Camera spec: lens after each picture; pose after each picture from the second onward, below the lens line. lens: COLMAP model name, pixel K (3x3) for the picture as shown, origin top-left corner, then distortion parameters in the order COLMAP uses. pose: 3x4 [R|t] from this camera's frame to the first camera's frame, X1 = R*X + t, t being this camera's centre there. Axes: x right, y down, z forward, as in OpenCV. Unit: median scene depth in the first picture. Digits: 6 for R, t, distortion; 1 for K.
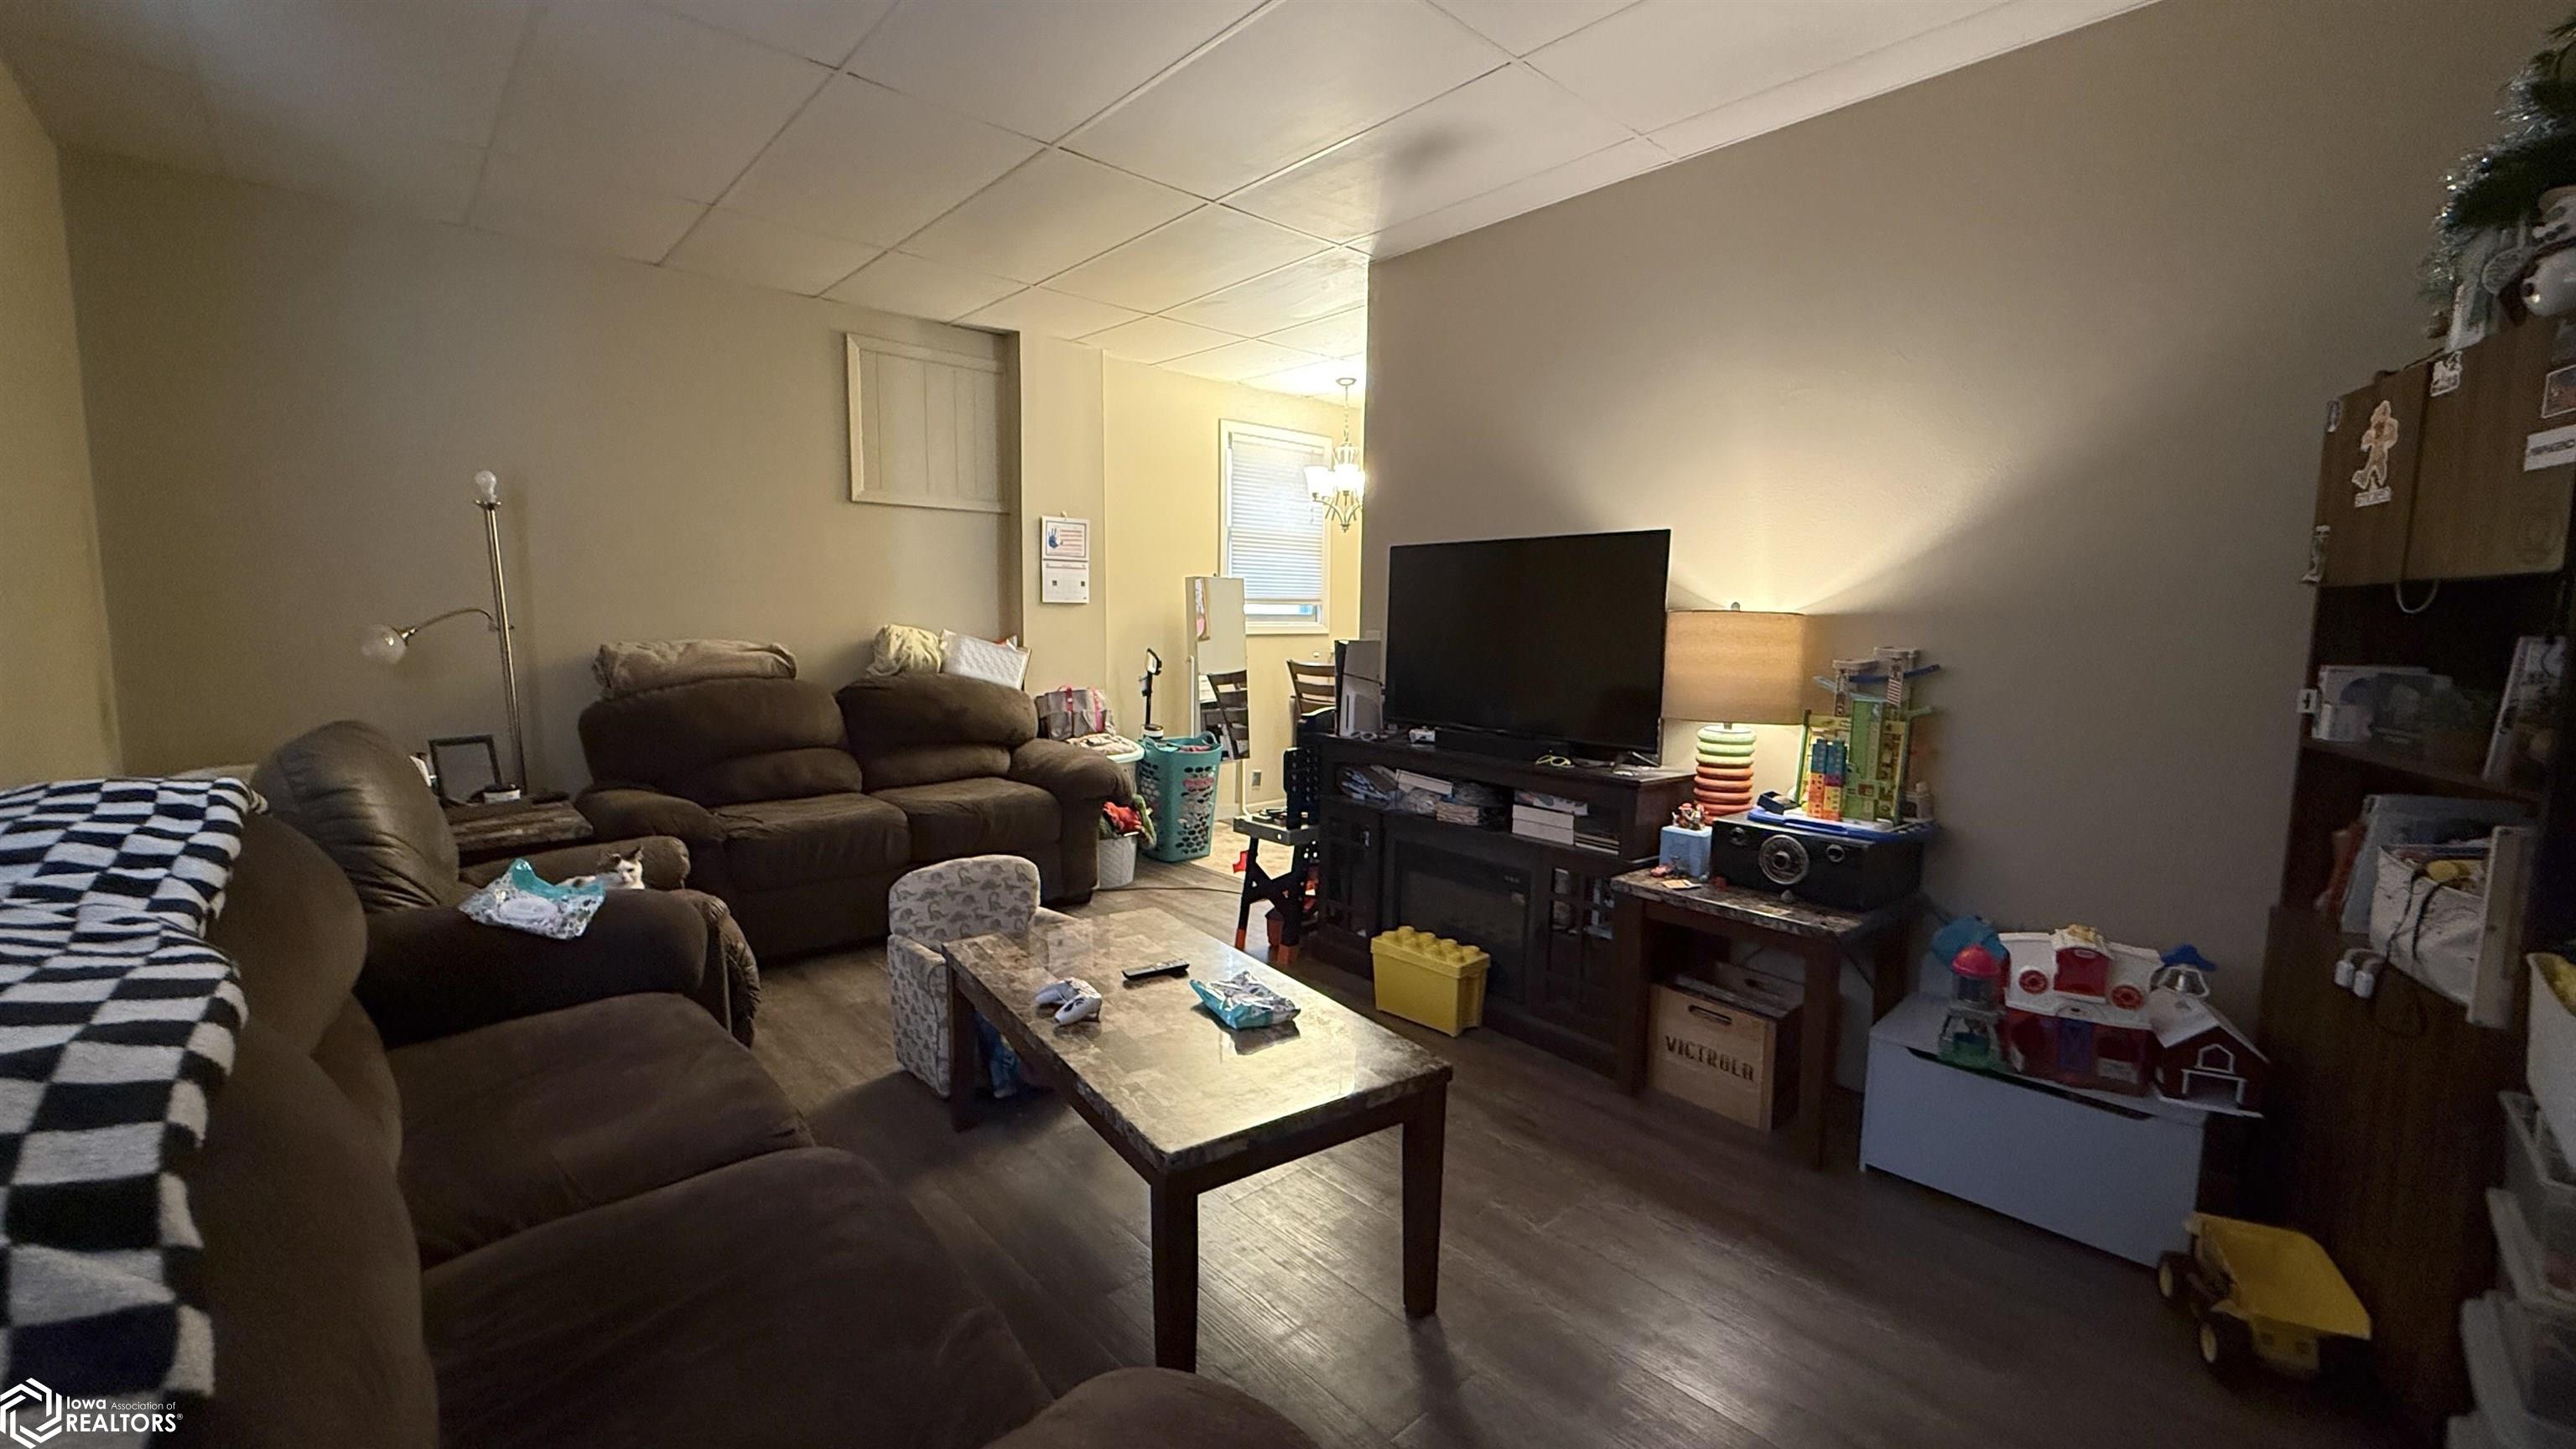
lens RADIAL K [[1028.1, 0, 1282.7], [0, 1028.1, 728.6], [0, 0, 1]] dist [-0.000076, -0.000078]
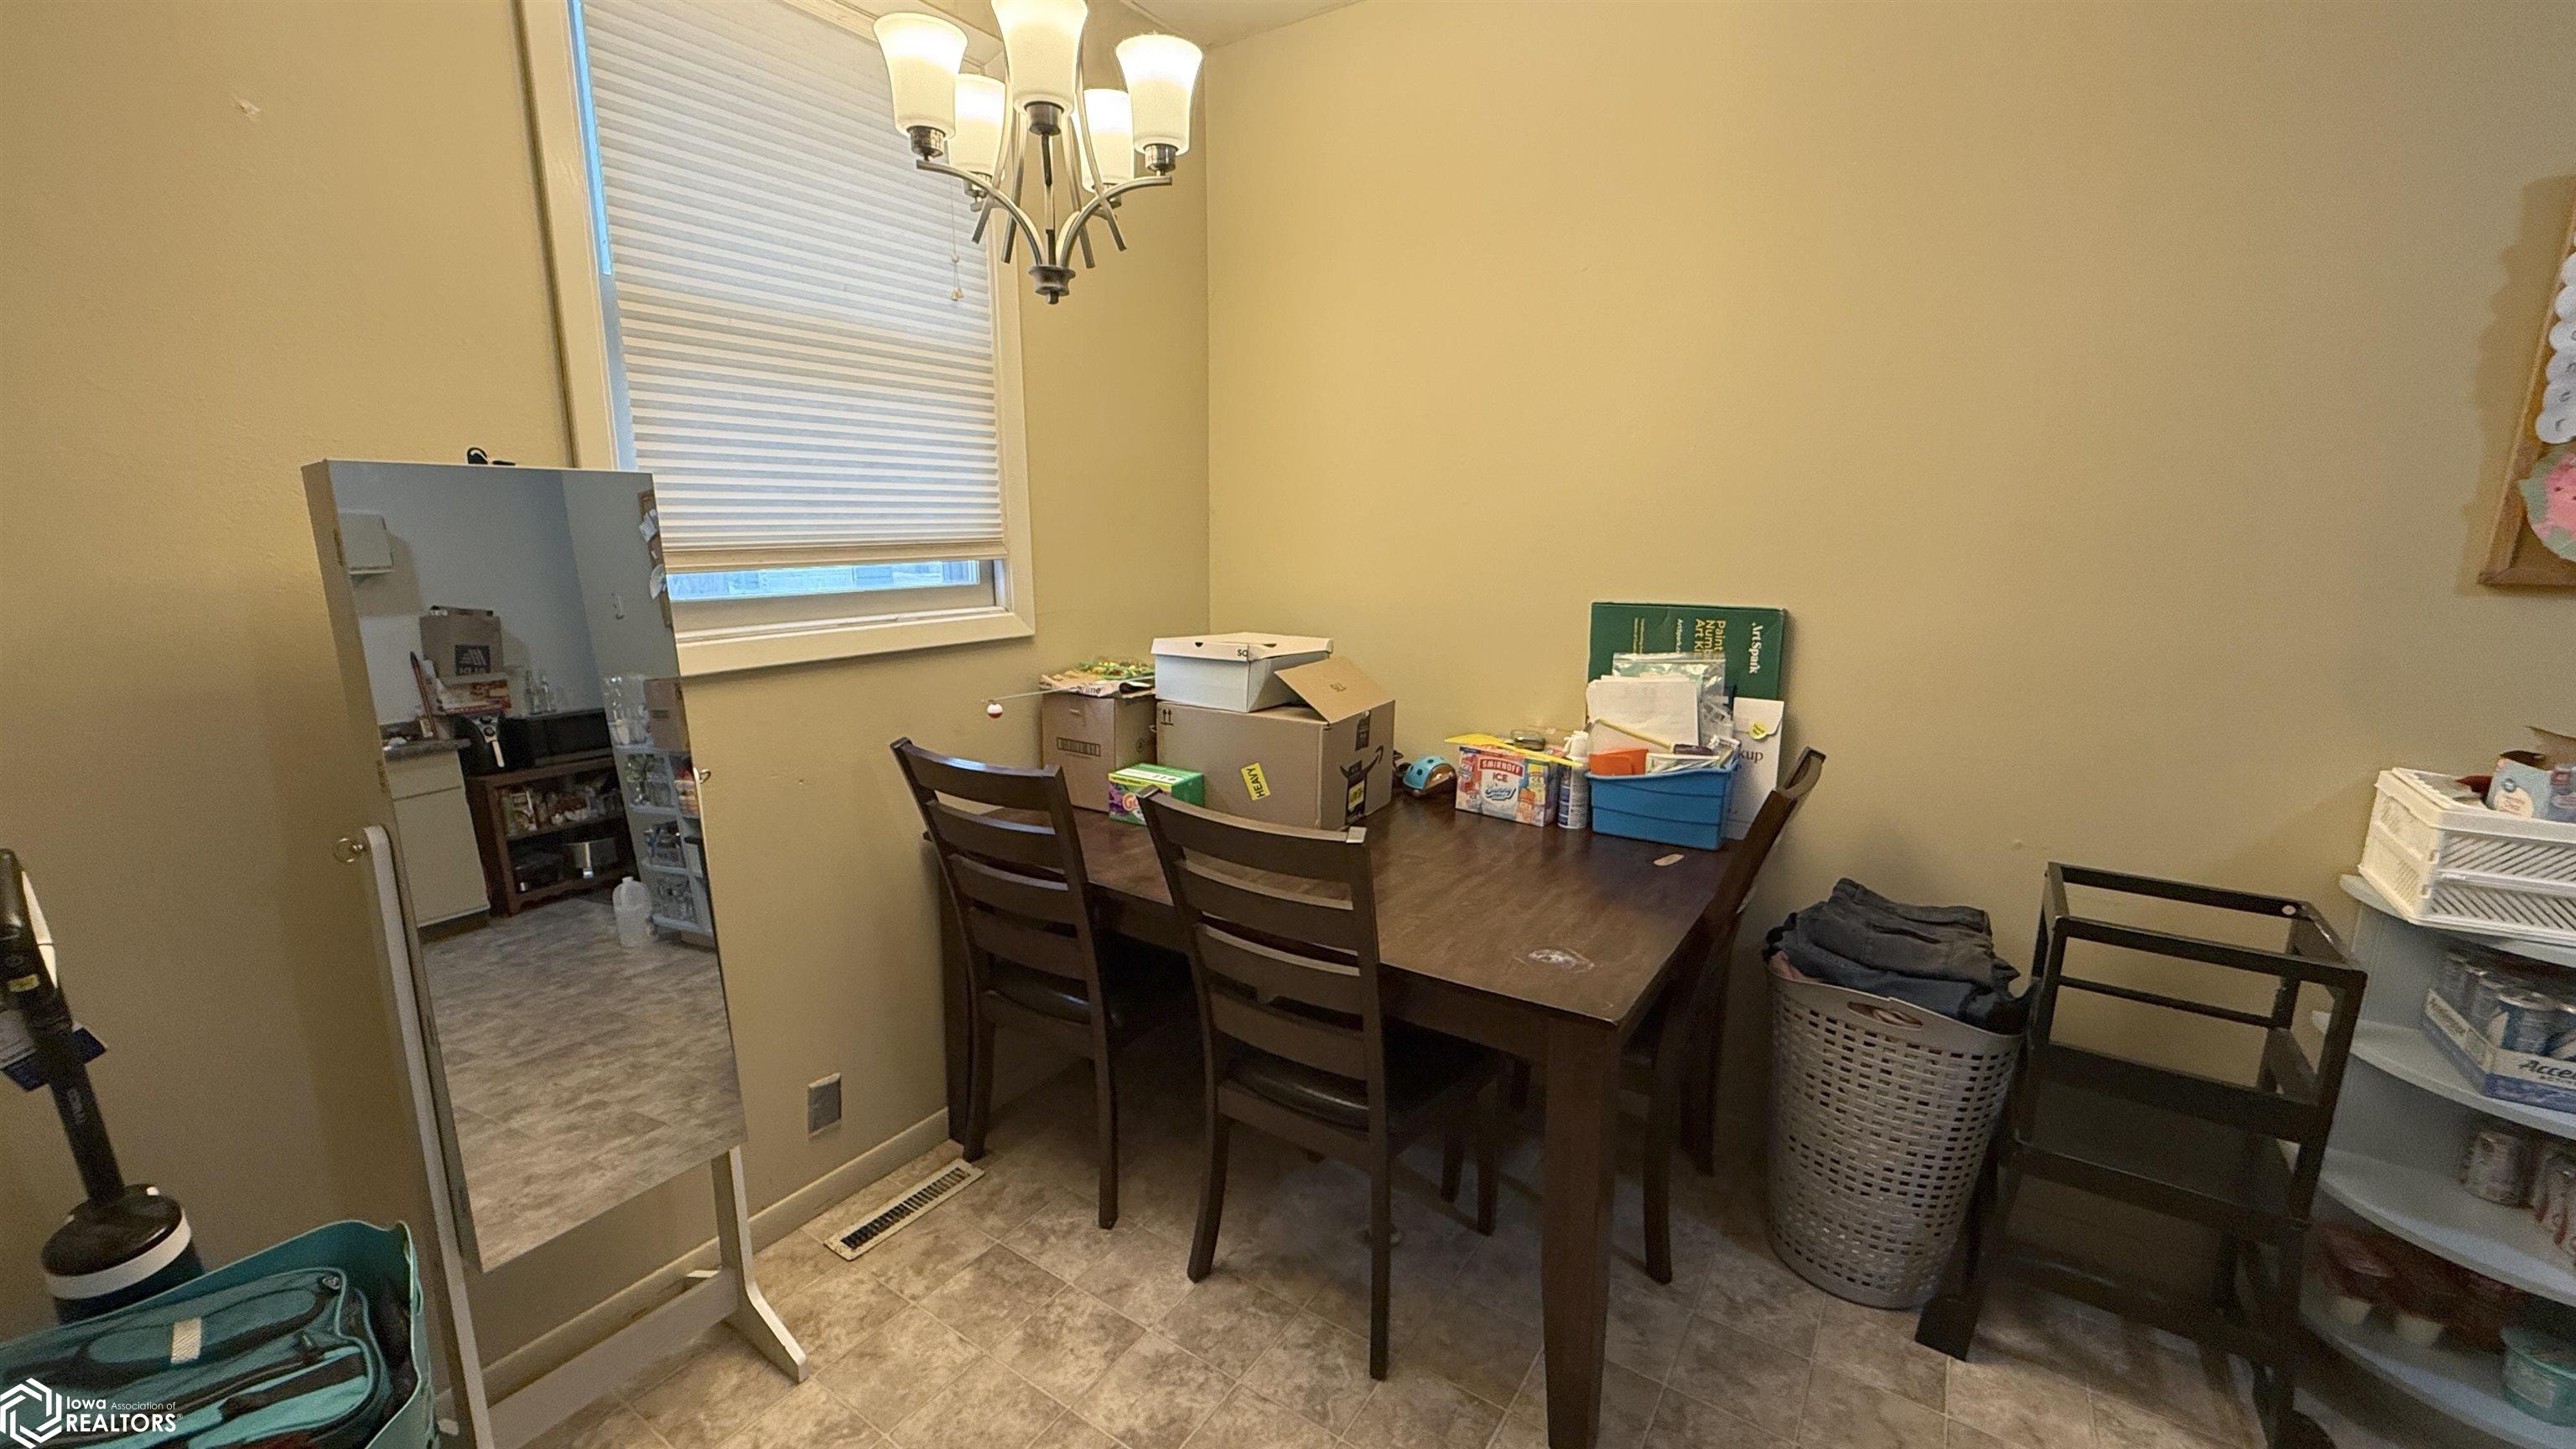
lens RADIAL K [[1028.1, 0, 1282.7], [0, 1028.1, 728.6], [0, 0, 1]] dist [-0.000076, -0.000078]
pose [[0.973483, -0.055059, 0.222036, 0.051013], [0.034812, 0.994954, 0.094095, -0.098235], [-0.226097, -0.083870, 0.970487, 0.689159]]
